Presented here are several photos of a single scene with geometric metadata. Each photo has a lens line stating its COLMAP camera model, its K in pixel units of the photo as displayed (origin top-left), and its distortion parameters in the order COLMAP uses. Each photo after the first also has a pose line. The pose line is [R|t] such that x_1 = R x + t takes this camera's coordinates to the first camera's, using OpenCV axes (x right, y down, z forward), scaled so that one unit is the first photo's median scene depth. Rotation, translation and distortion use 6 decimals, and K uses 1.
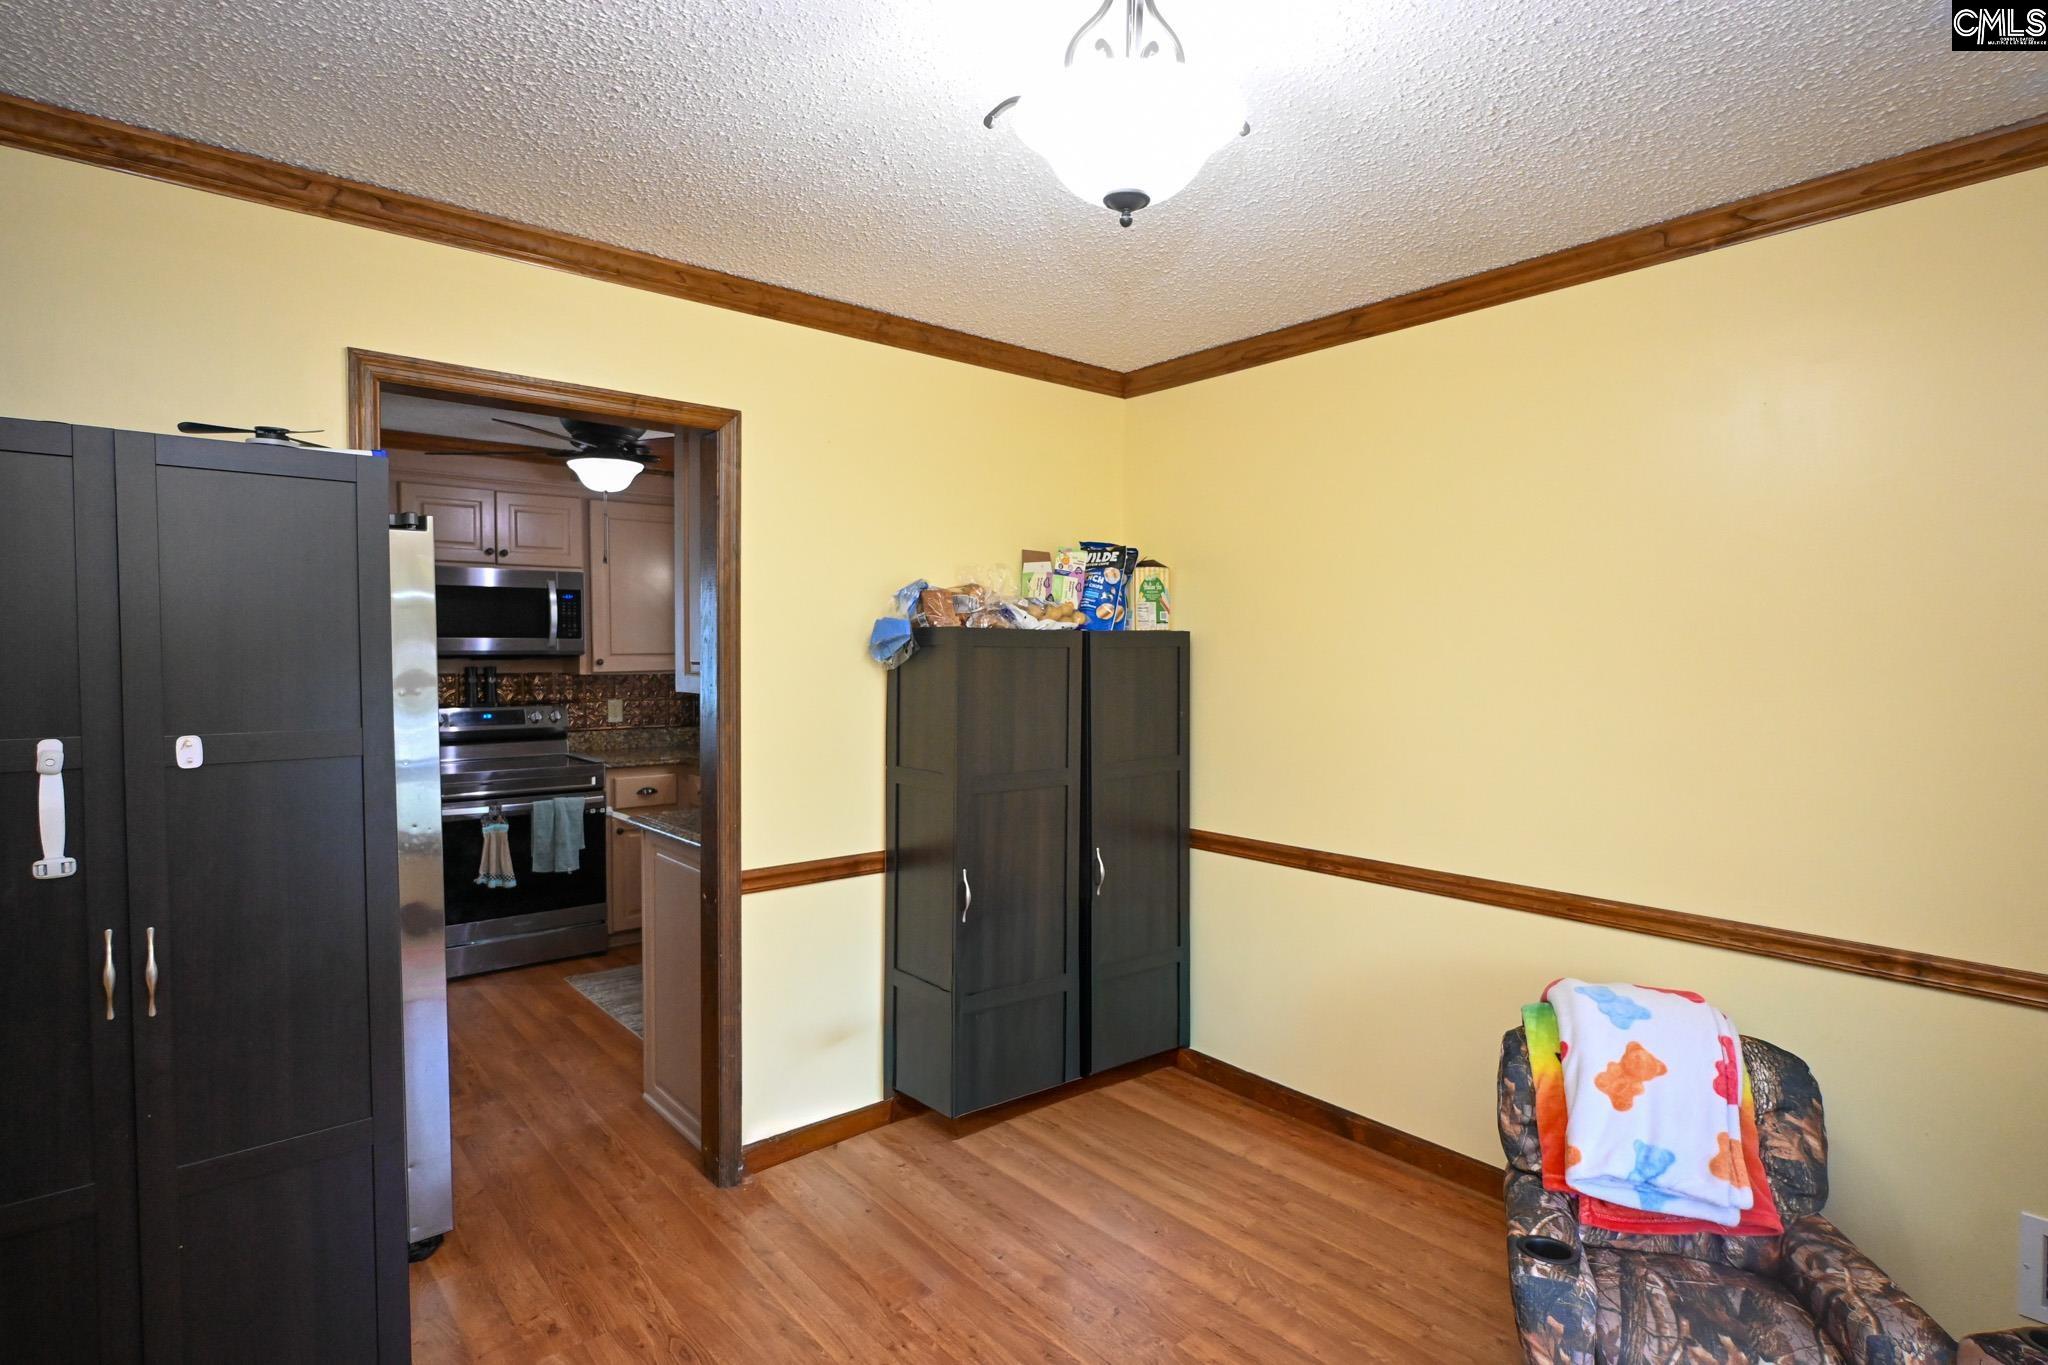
lens RADIAL K [[1026.6, 0, 1019.4], [0, 1026.6, 679.5], [0, 0, 1]] dist [-0.008168, 0.003925]
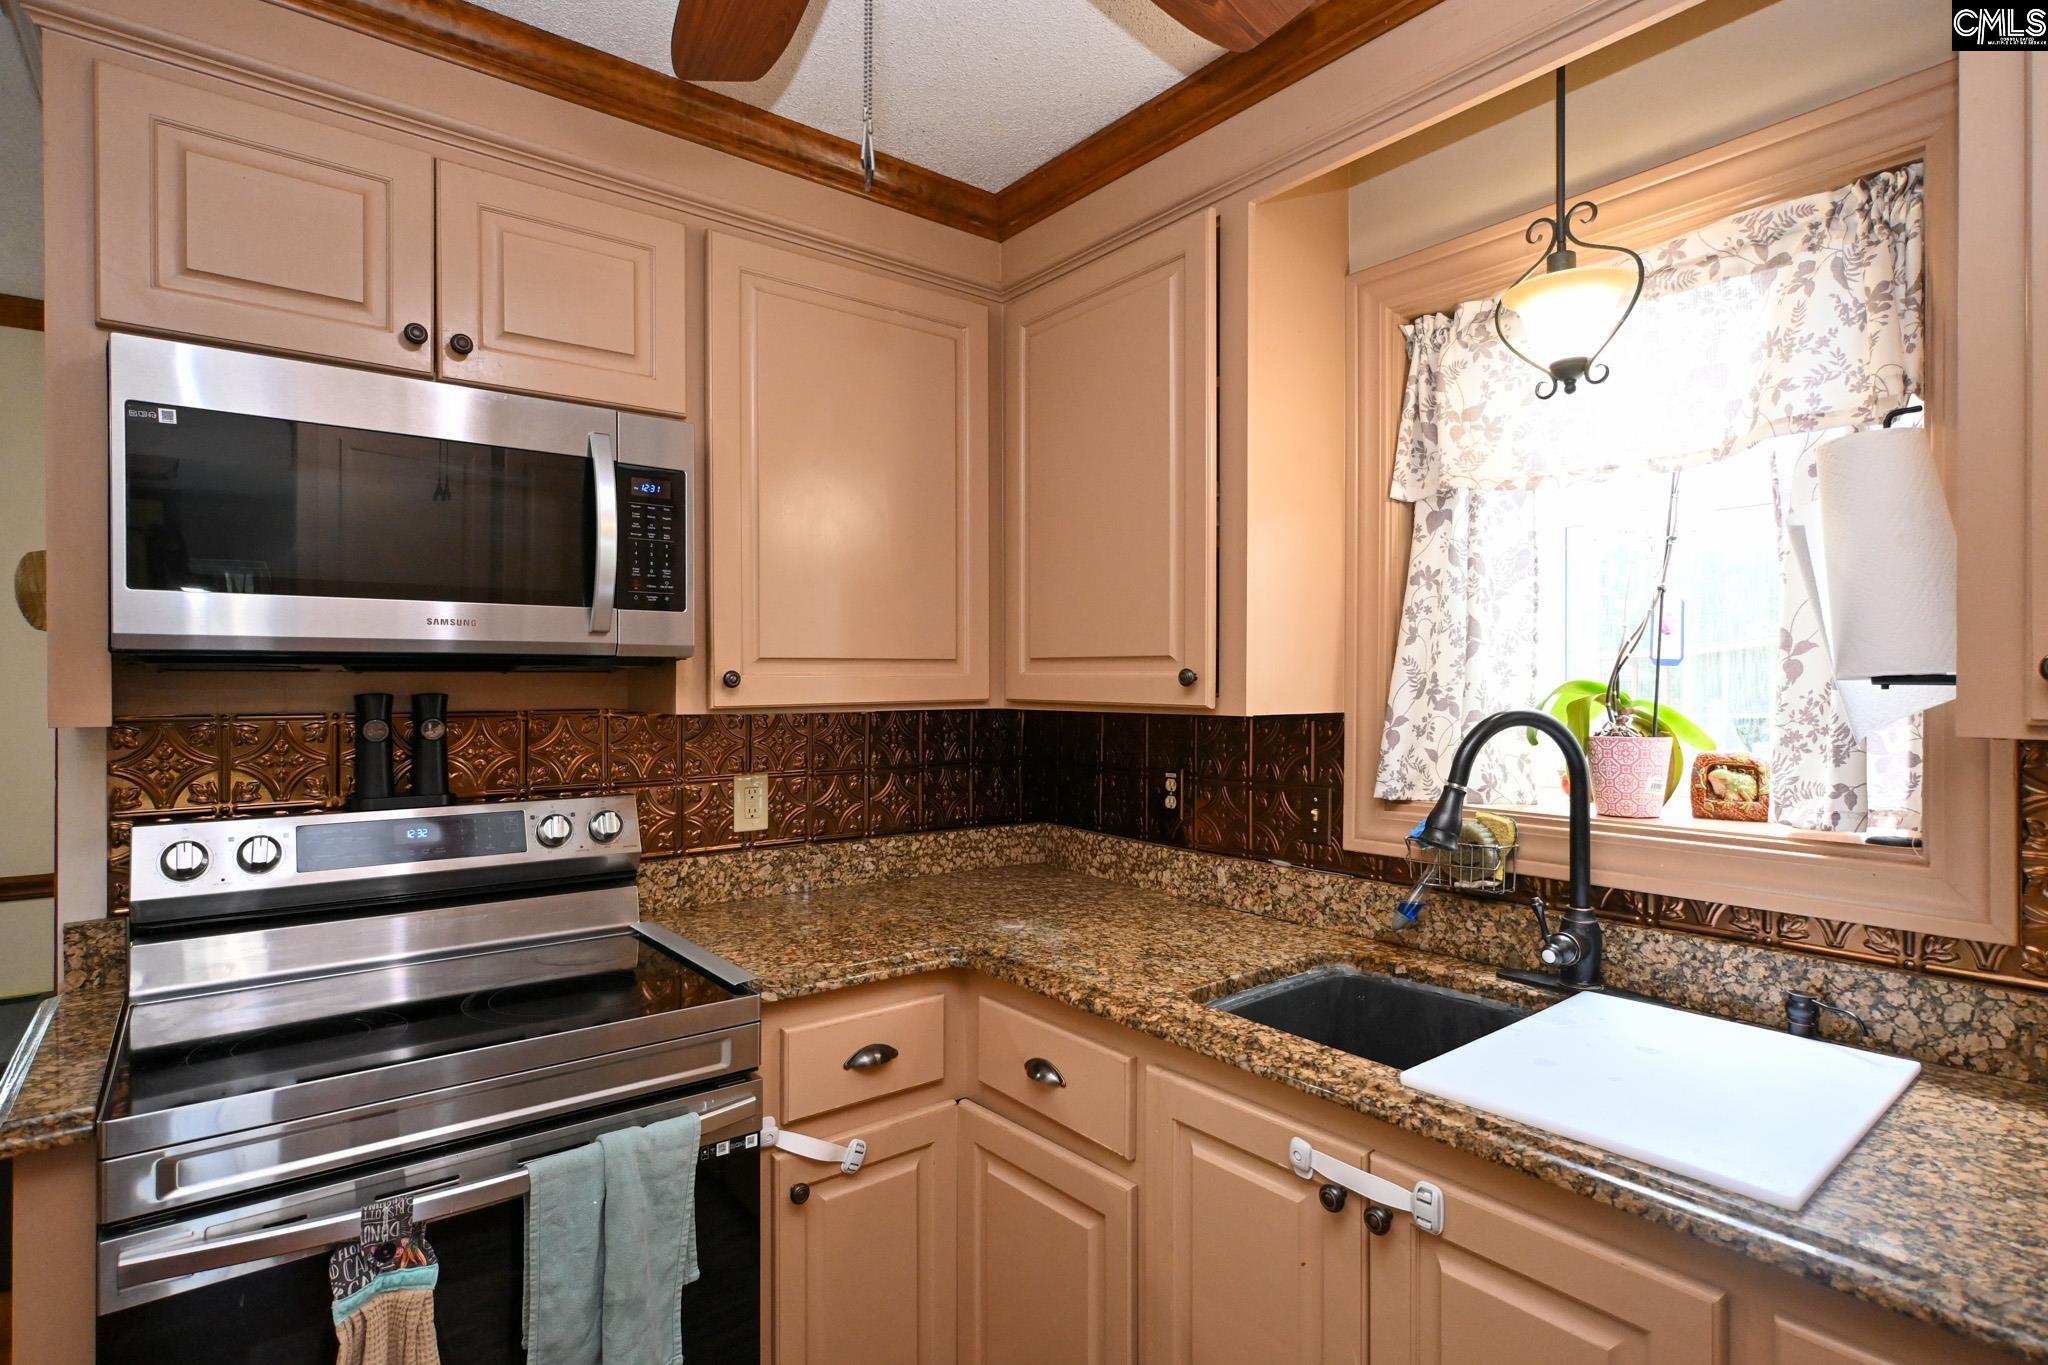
lens RADIAL K [[1026.6, 0, 1023.8], [0, 1026.6, 681.2], [0, 0, 1]] dist [-0.008168, 0.003925]
pose [[0.999445, -0.002278, -0.033227, -0.301868], [0.001209, 0.999481, -0.032185, -0.004702], [0.033283, 0.032127, 0.998929, 0.659658]]
